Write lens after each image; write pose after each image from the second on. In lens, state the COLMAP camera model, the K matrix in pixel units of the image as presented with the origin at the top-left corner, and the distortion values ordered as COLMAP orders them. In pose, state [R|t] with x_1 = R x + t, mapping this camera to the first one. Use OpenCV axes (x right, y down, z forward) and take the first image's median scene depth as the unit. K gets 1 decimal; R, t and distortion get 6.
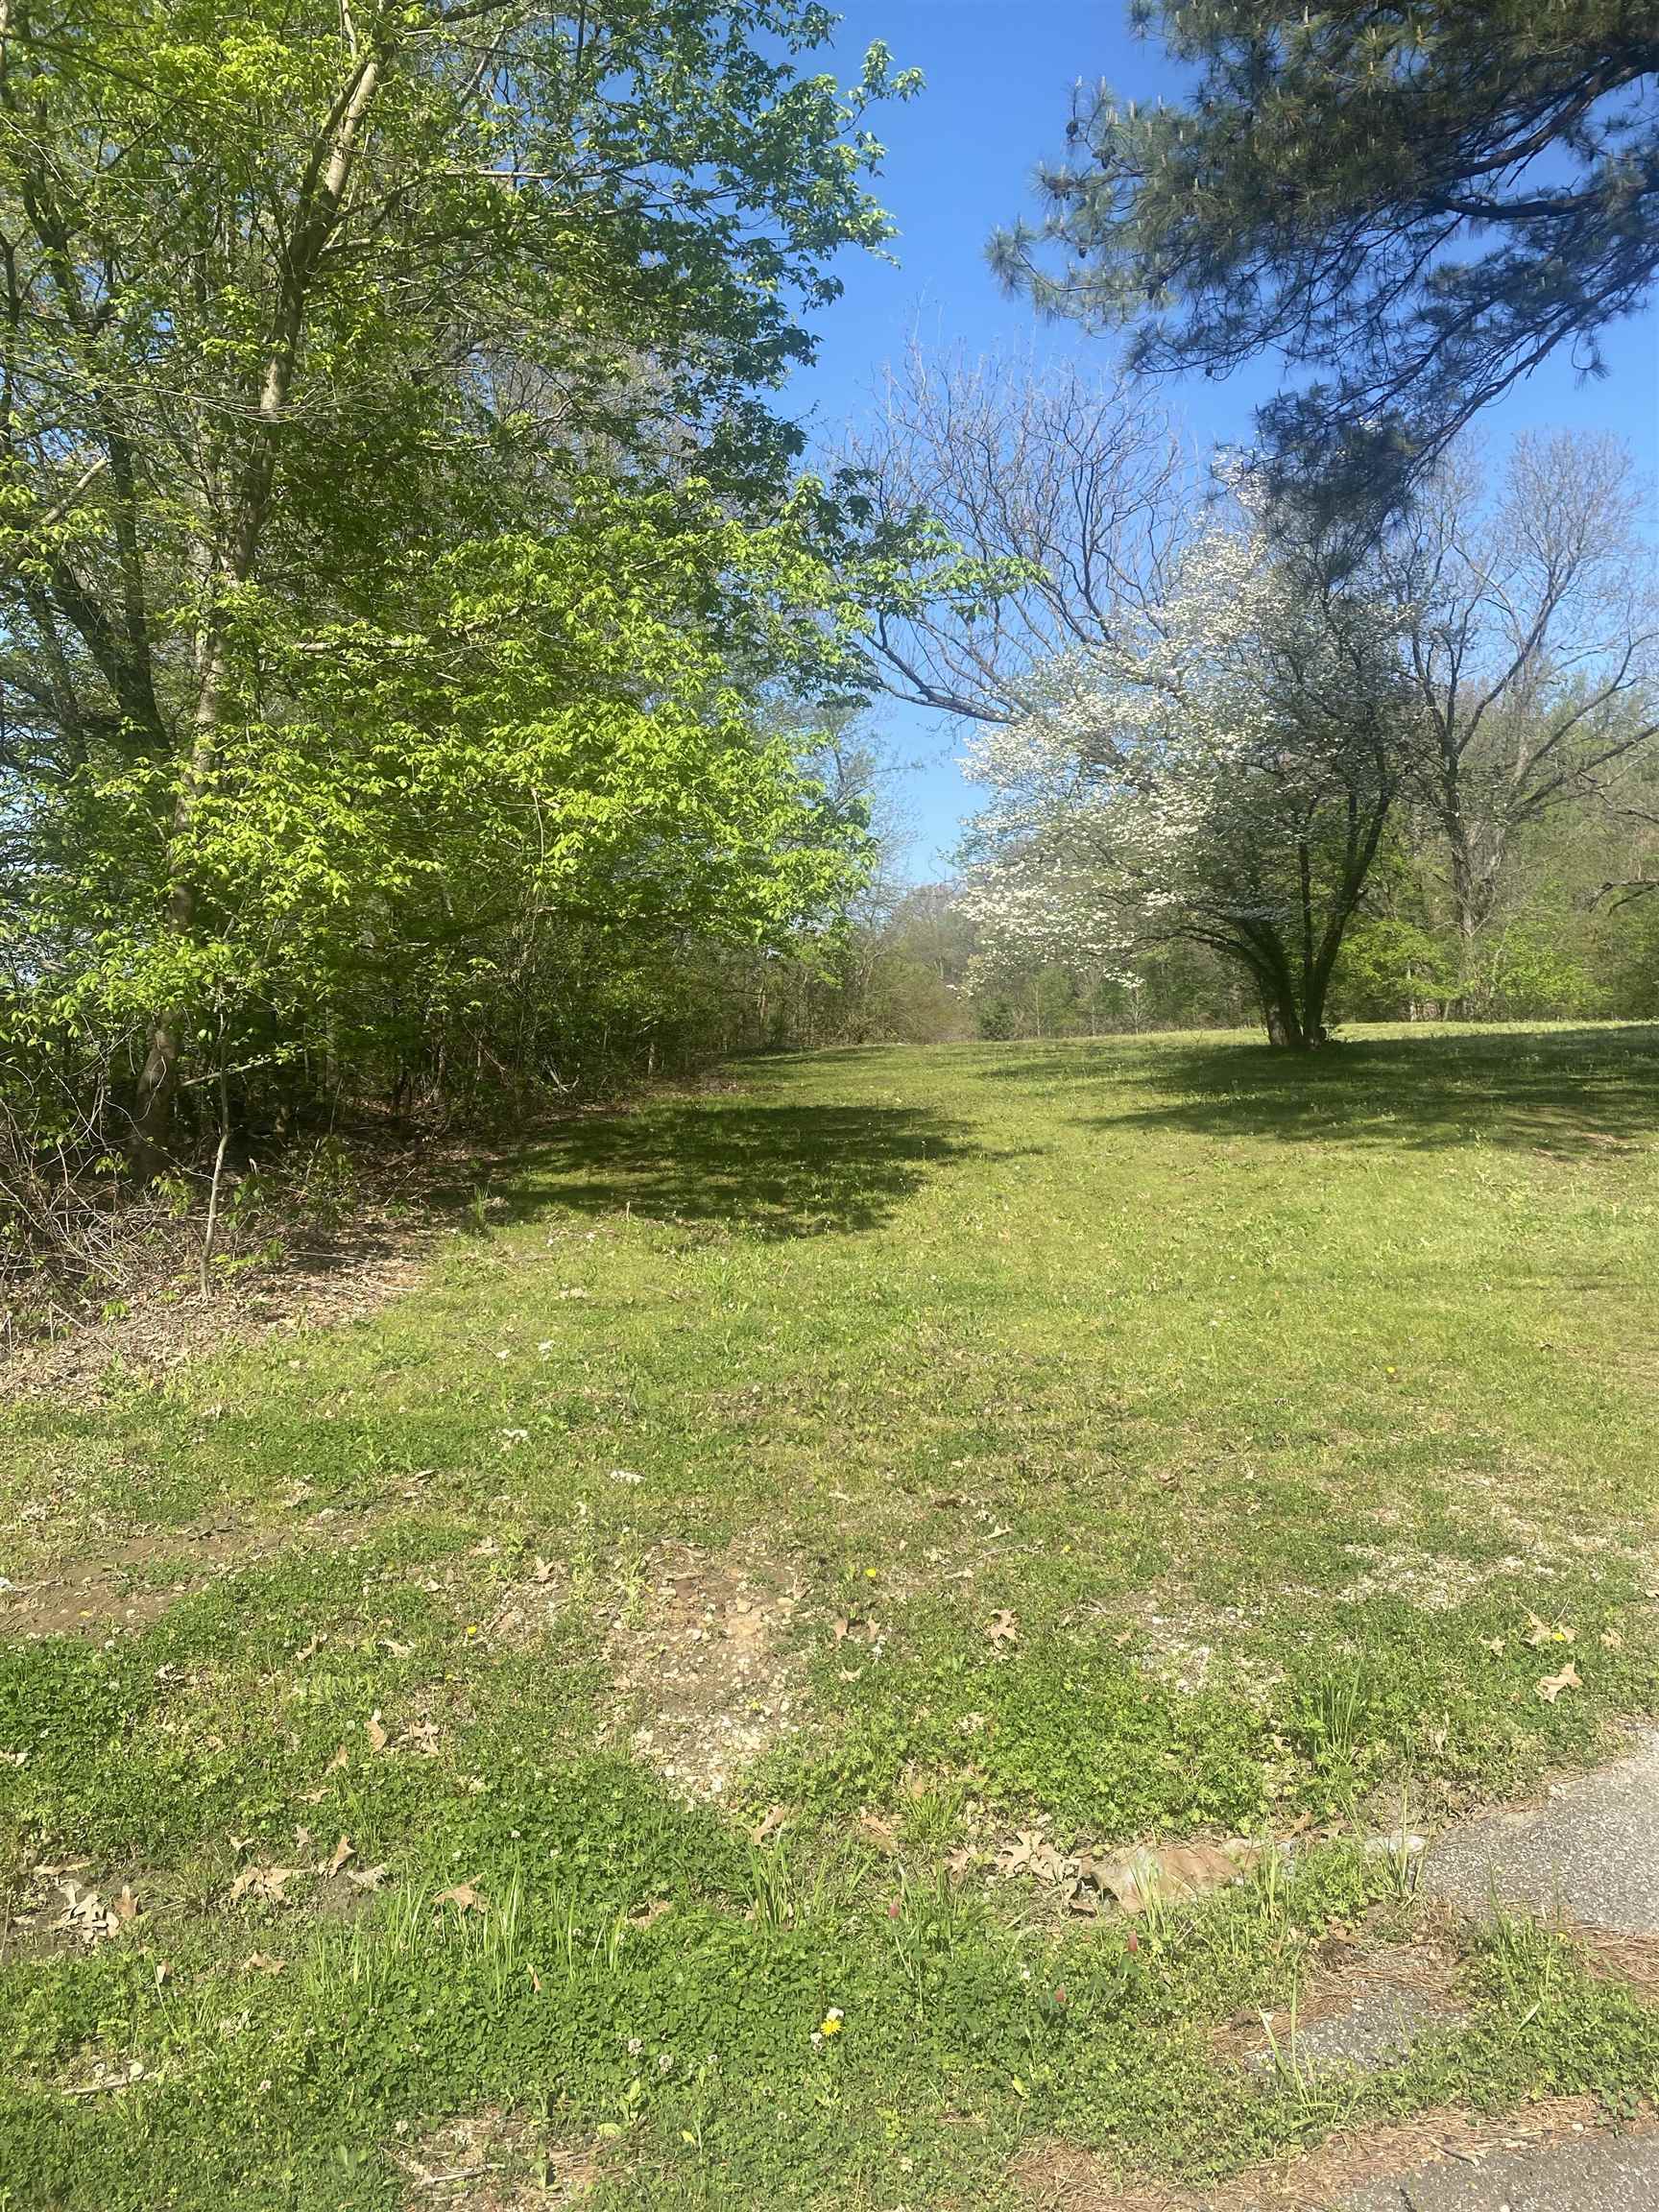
lens RADIAL K [[1689.2, 0, 822.4], [0, 1689.2, 1111.6], [0, 0, 1]] dist [0.048032, -0.098111]
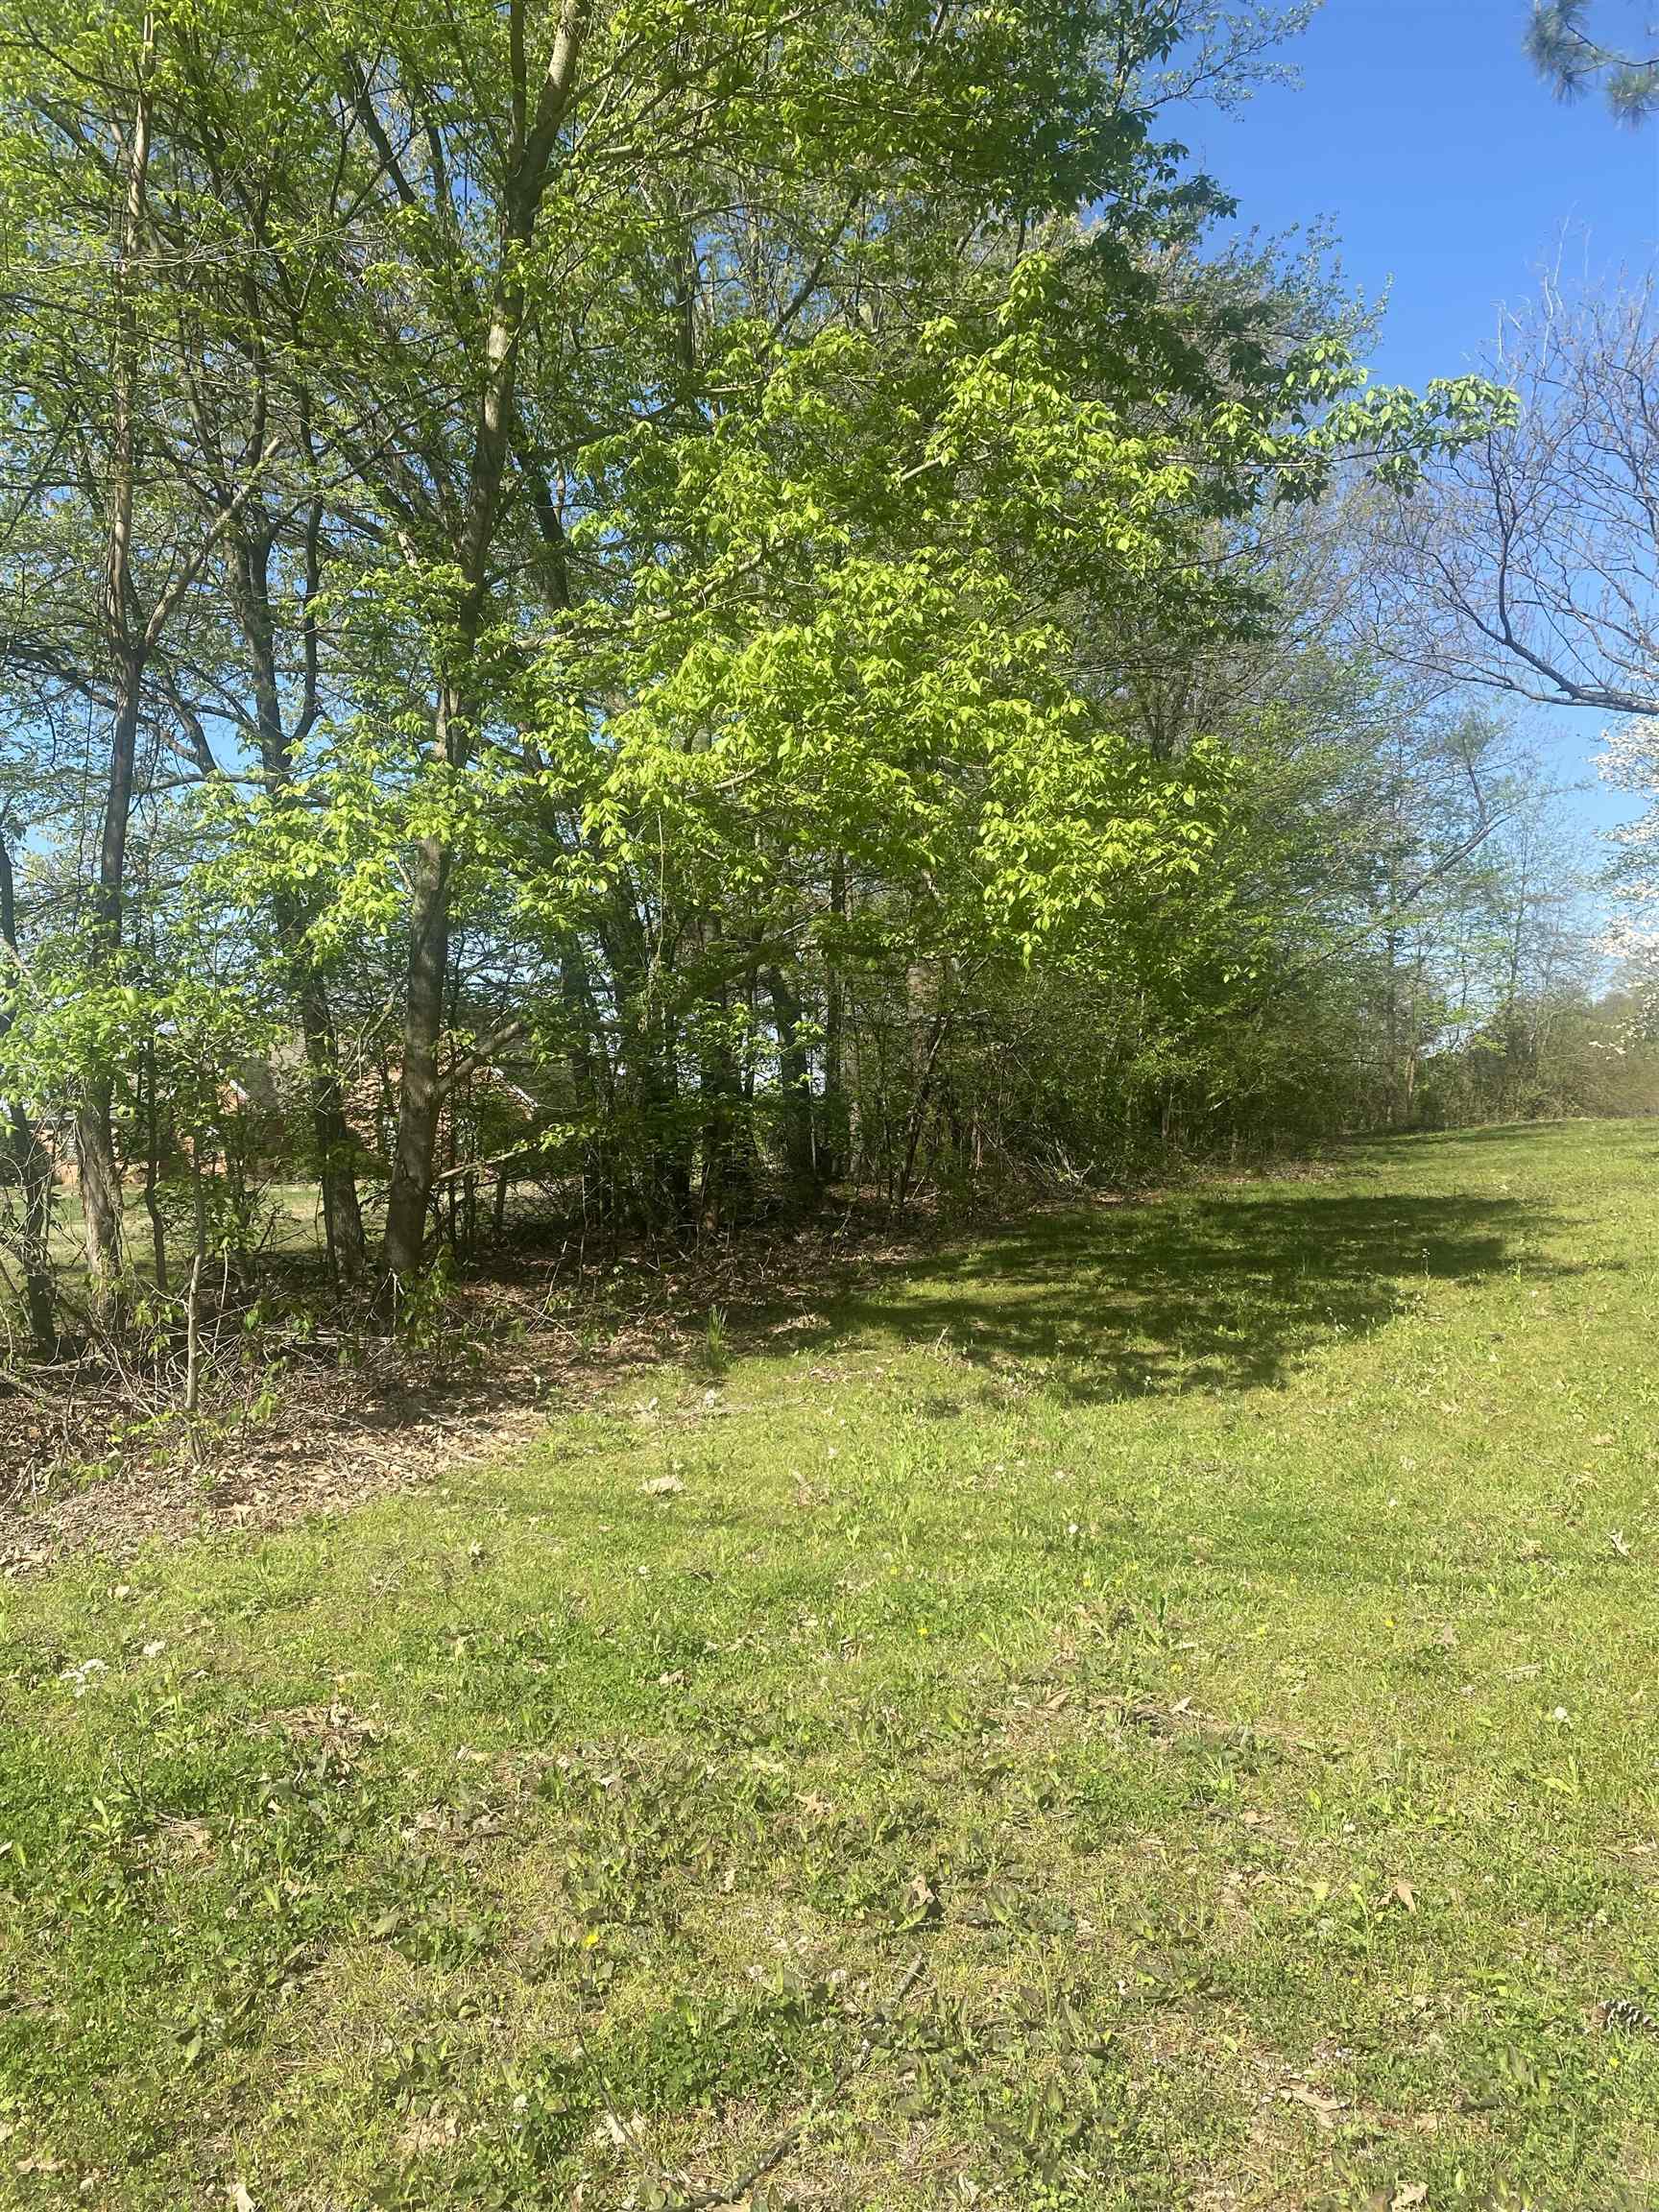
lens RADIAL K [[1681.6, 0, 797.6], [0, 1681.6, 1124.7], [0, 0, 1]] dist [0.004441, -0.009217]
pose [[0.913803, -0.017503, -0.405779, 0.052035], [0.000750, 0.999142, -0.041408, -0.002764], [0.406156, 0.037534, 0.913033, 0.120142]]
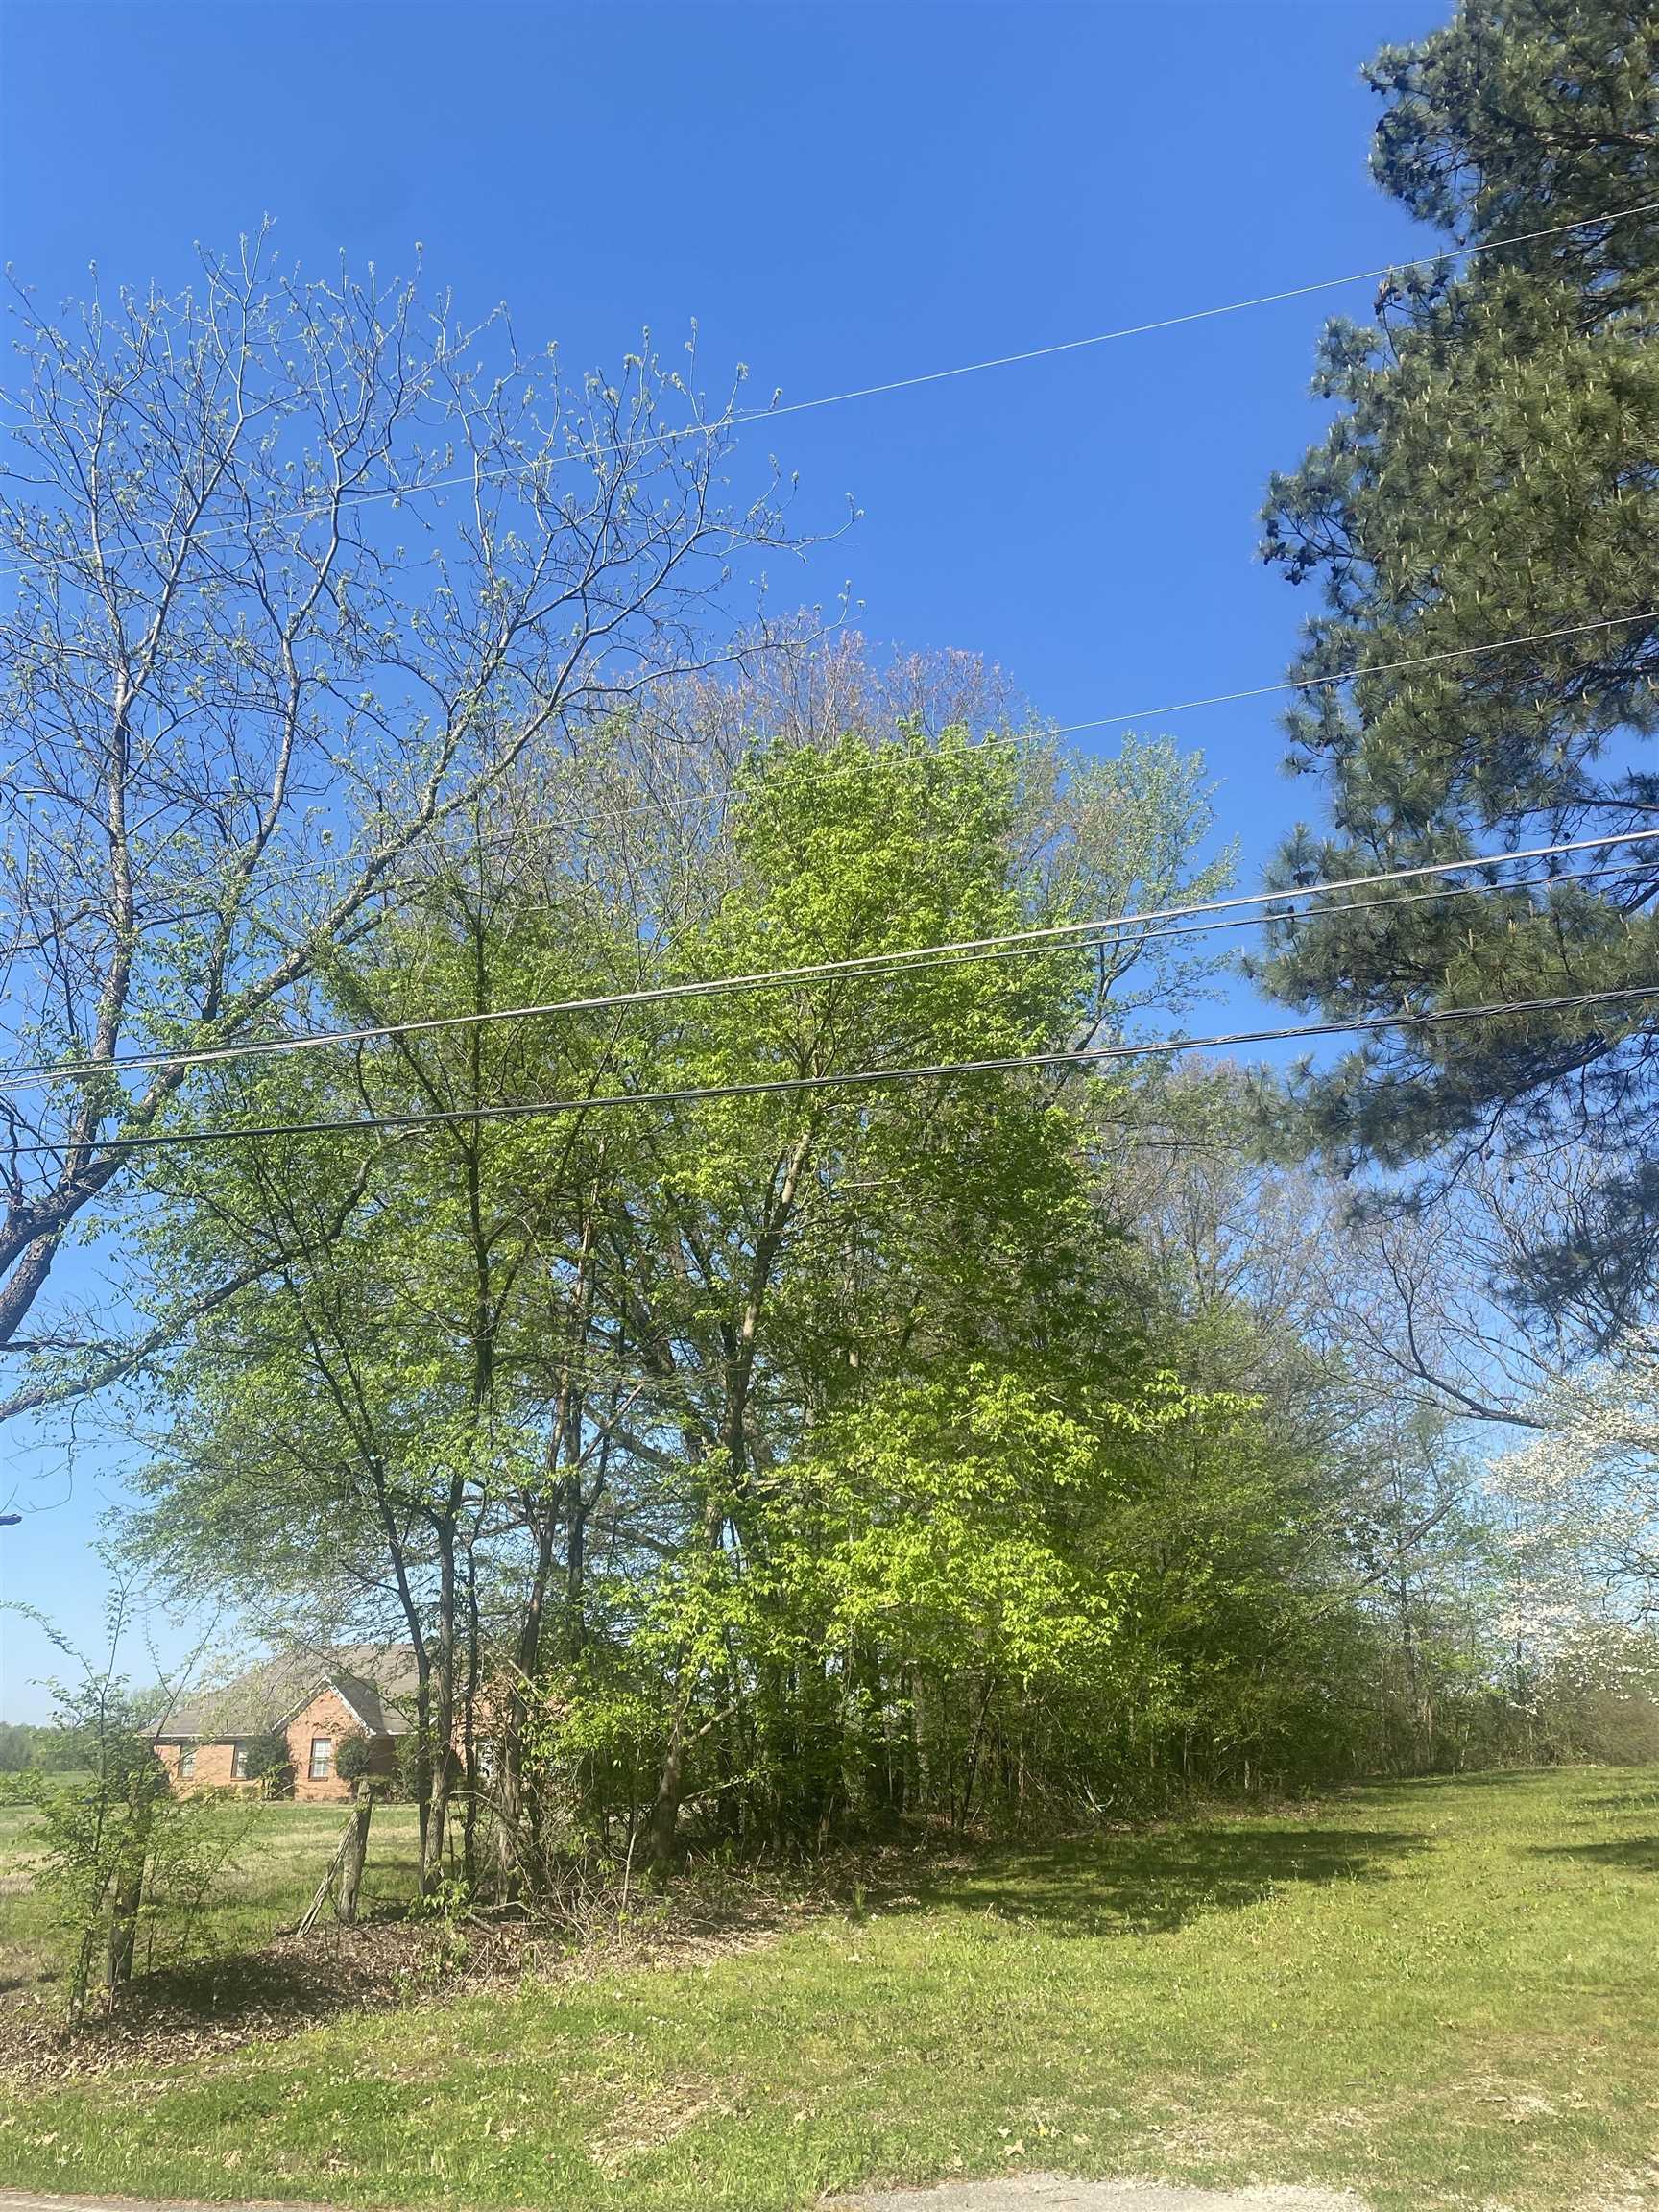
lens RADIAL K [[1689.2, 0, 822.4], [0, 1689.2, 1111.6], [0, 0, 1]] dist [0.048032, -0.098111]
pose [[0.908215, -0.146293, -0.392101, 0.146419], [-0.019608, 0.921009, -0.389048, 0.002339], [0.418044, 0.361028, 0.833606, -0.136894]]
